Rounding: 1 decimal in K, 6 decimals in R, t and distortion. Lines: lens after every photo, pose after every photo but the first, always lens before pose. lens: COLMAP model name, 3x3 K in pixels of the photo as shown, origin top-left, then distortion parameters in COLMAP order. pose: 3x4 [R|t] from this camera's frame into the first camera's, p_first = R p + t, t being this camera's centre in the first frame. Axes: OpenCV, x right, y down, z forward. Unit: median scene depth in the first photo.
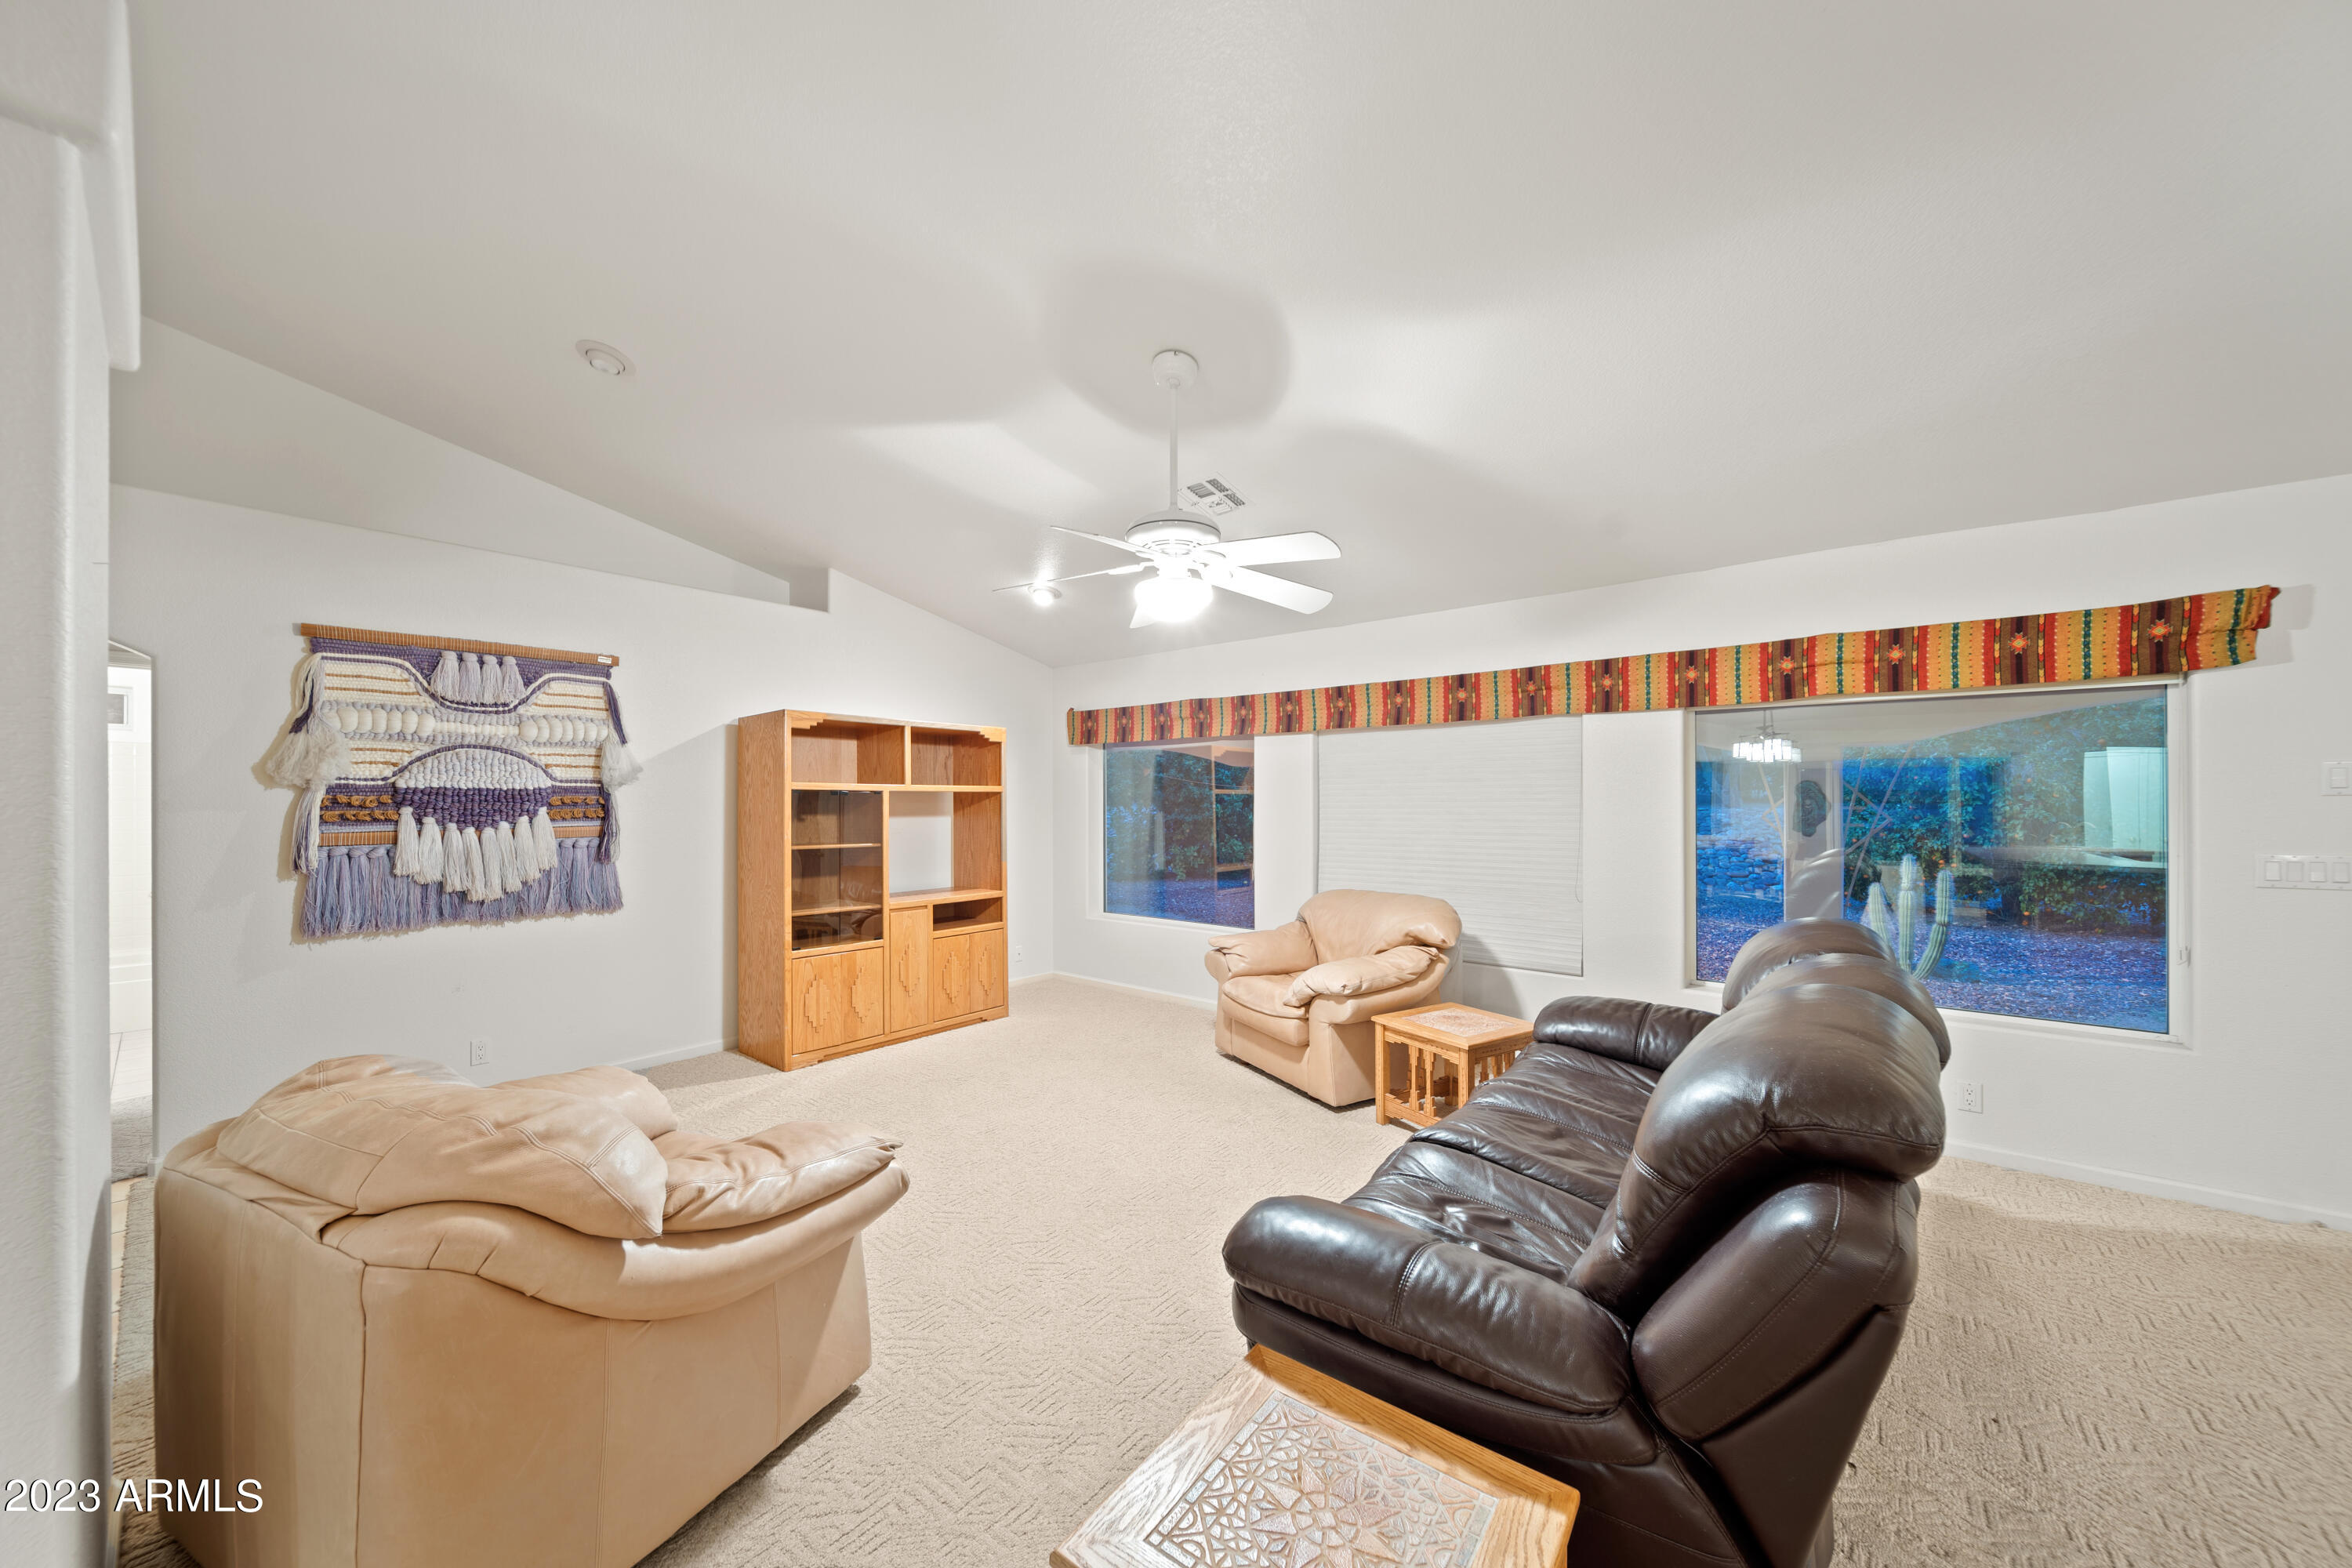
lens RADIAL K [[831.4, 0, 1162.7], [0, 831.4, 807.0], [0, 0, 1]] dist [-0.007167, -0.000311]
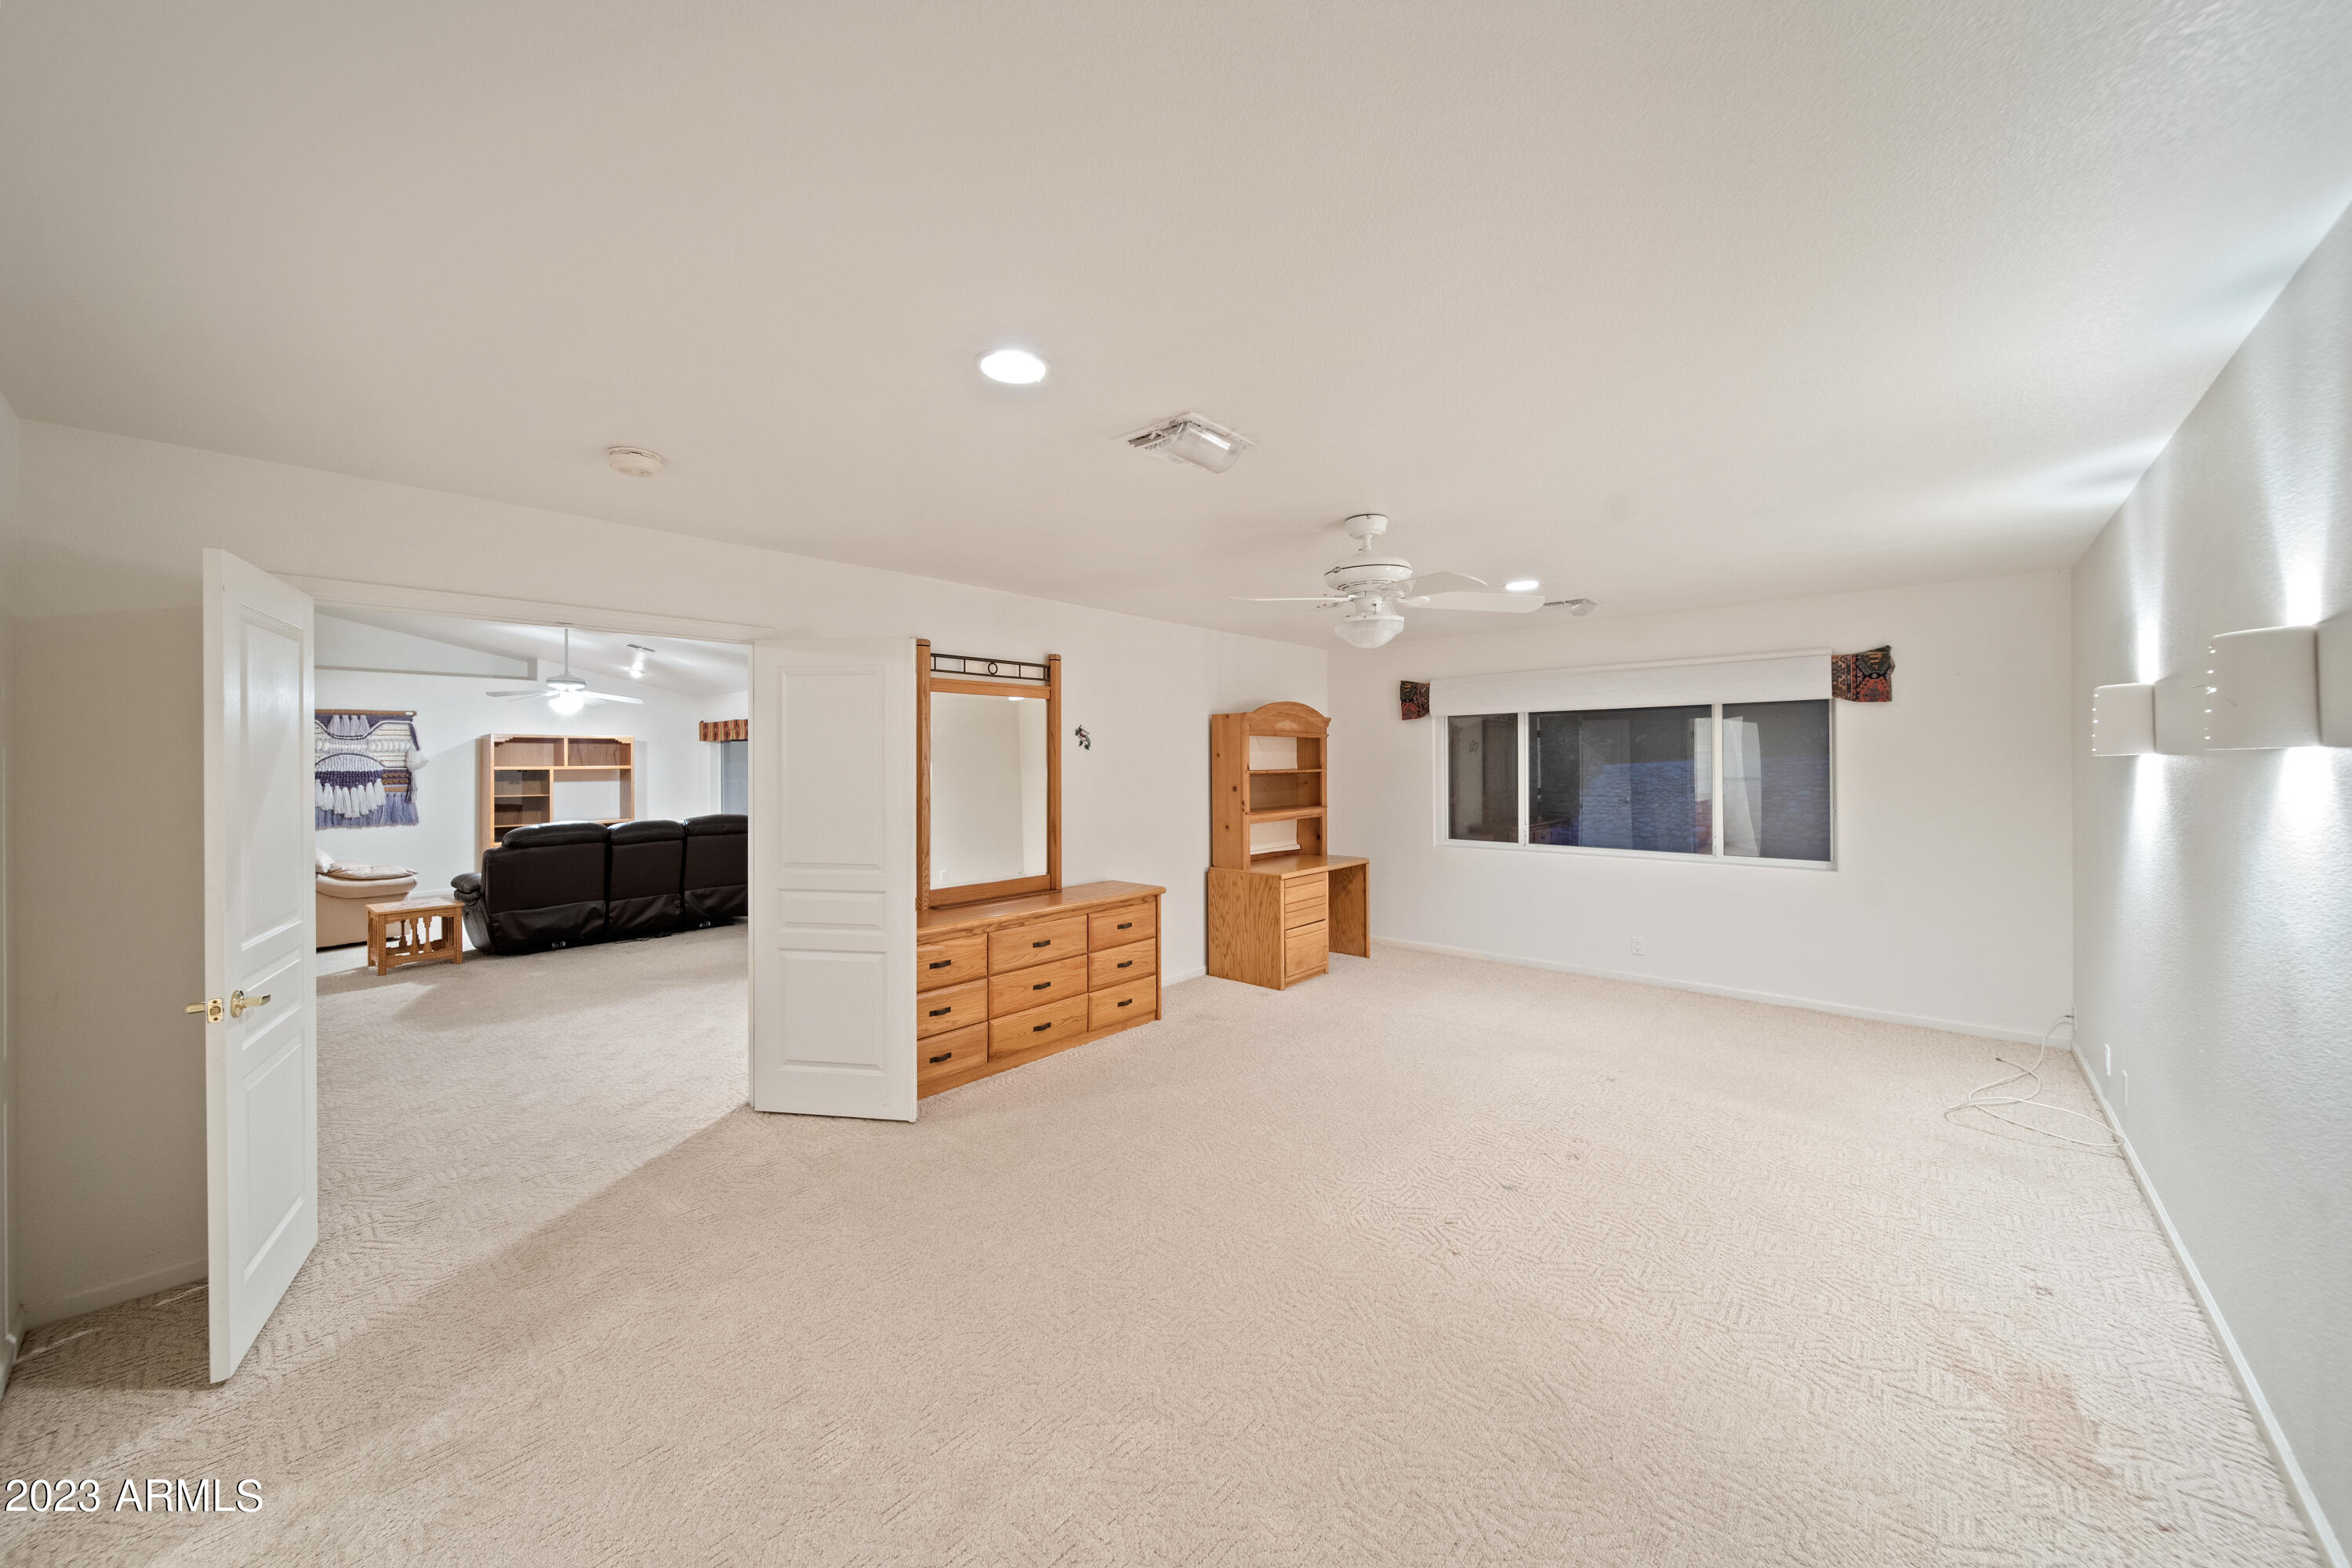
lens RADIAL K [[831.4, 0, 1155.5], [0, 831.4, 764.9], [0, 0, 1]] dist [-0.007167, -0.000311]
pose [[0.999479, -0.004675, -0.031940, 1.517842], [0.004646, 0.999989, -0.000965, -0.026277], [0.031945, 0.000816, 0.999489, -1.261408]]
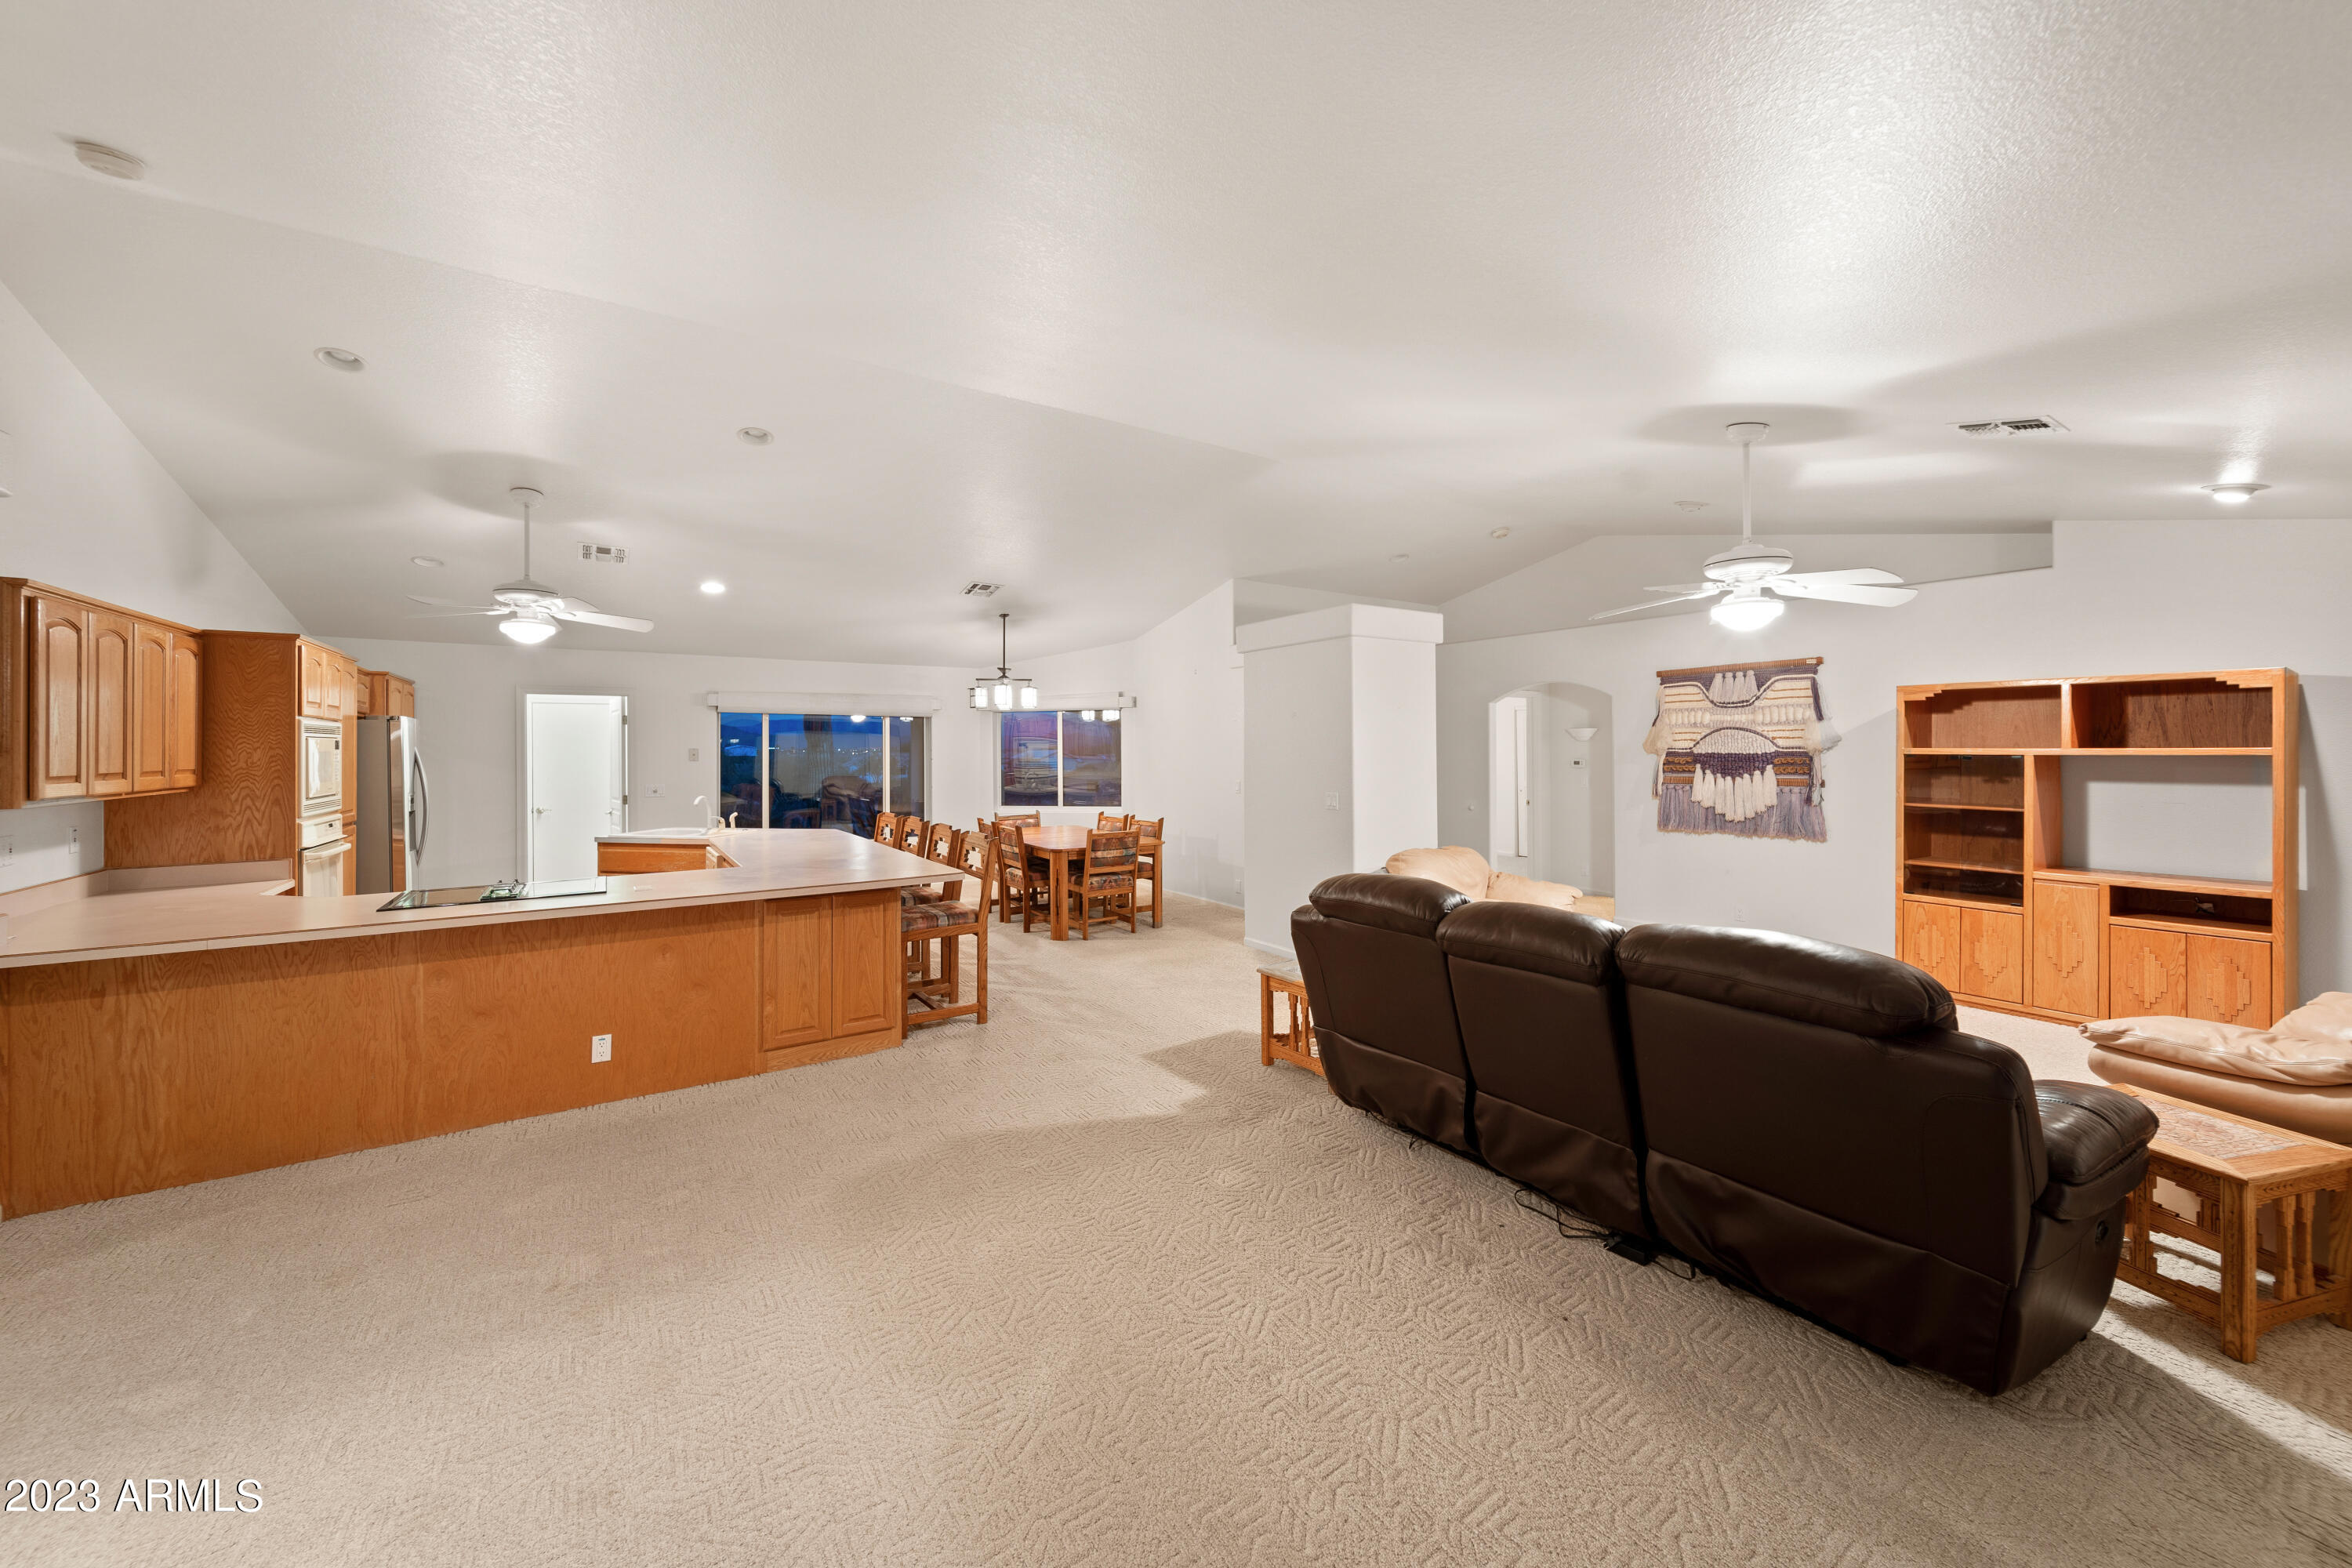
lens RADIAL K [[855.7, 0, 1143.3], [0, 855.7, 744.3], [0, 0, 1]] dist [-0.009570, -0.000113]
pose [[-0.296574, -0.001508, -0.955009, 1.094300], [-0.000045, 0.999999, -0.001565, -0.036135], [0.955010, -0.000421, -0.296573, 0.360713]]
